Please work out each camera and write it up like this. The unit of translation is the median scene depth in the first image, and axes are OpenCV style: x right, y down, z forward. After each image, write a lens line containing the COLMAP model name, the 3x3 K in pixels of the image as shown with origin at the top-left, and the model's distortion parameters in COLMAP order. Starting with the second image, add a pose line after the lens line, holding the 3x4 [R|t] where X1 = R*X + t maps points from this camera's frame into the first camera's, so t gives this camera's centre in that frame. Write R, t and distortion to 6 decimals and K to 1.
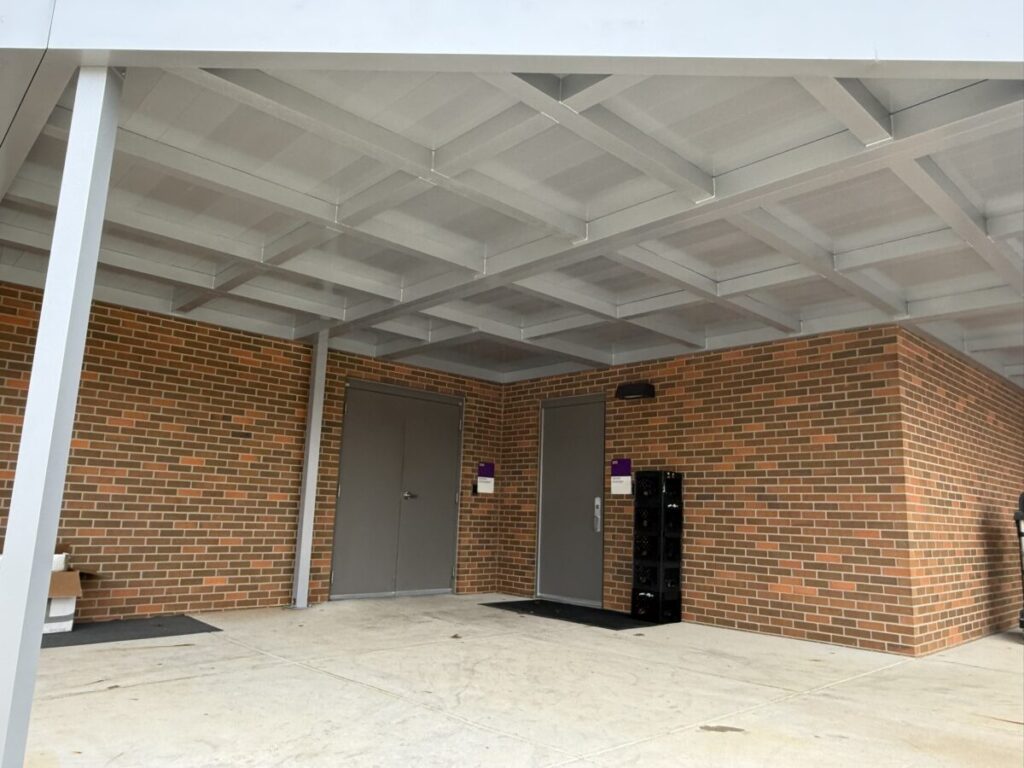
lens RADIAL K [[715.0, 0, 512.2], [0, 715.0, 384.1], [0, 0, 1]] dist [-0.001945, -0.004780]
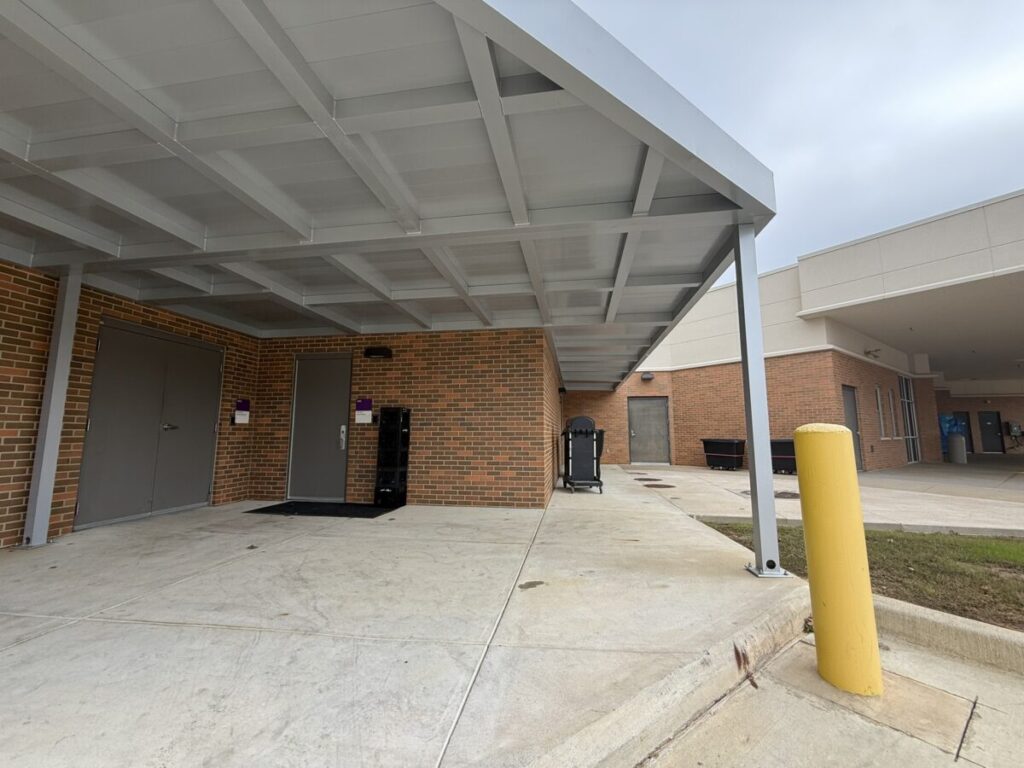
lens RADIAL K [[410.3, 0, 511.9], [0, 410.3, 384.3], [0, 0, 1]] dist [0.001208, -0.001395]
pose [[0.792415, 0.039300, 0.608714, -0.128776], [-0.083101, 0.995574, 0.043903, 0.015443], [-0.604295, -0.085374, 0.792174, 0.179876]]
